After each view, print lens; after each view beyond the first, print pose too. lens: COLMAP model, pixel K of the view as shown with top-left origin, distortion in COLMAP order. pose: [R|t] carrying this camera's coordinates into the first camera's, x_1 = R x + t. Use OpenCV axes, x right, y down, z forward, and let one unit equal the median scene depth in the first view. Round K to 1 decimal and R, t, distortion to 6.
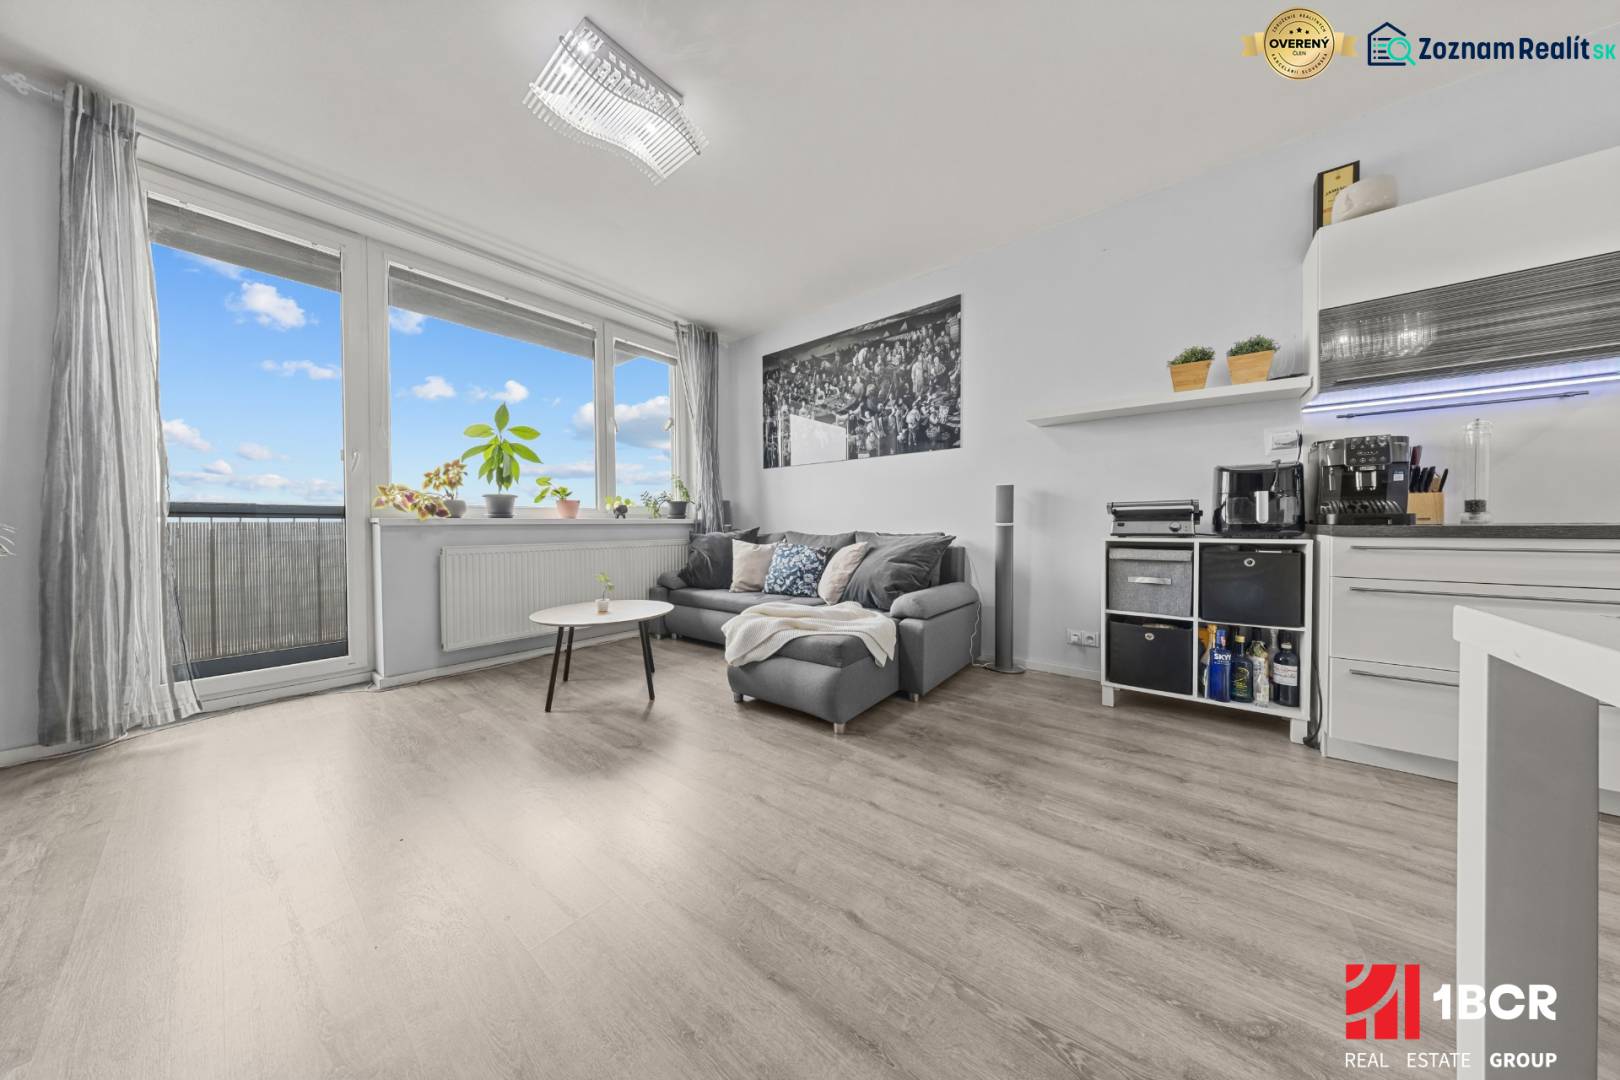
lens RADIAL K [[476.8, 0, 811.4], [0, 476.8, 530.5], [0, 0, 1]] dist [0.000675, -0.000061]
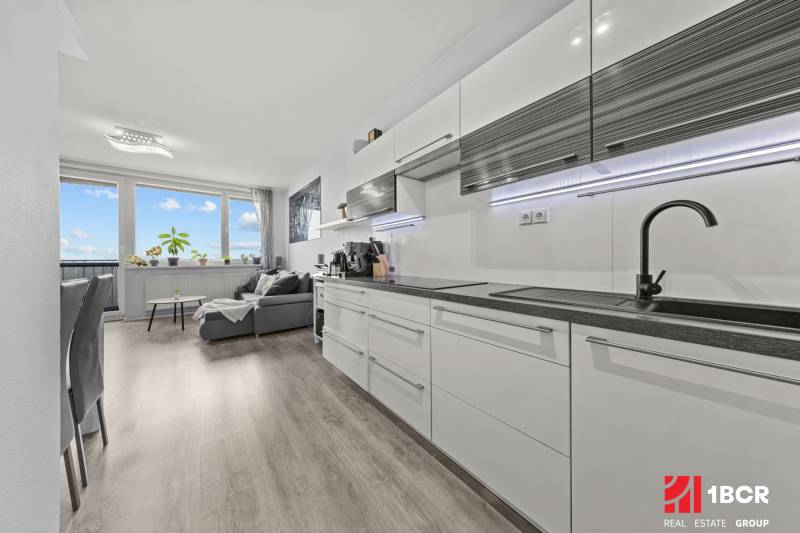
lens RADIAL K [[245.7, 0, 396.6], [0, 245.7, 258.7], [0, 0, 1]] dist [0.001335, 0.000032]
pose [[0.974240, -0.000592, -0.225515, 1.809519], [-0.002751, 0.999891, -0.014510, -0.090829], [0.225499, 0.014757, 0.974132, -0.252625]]
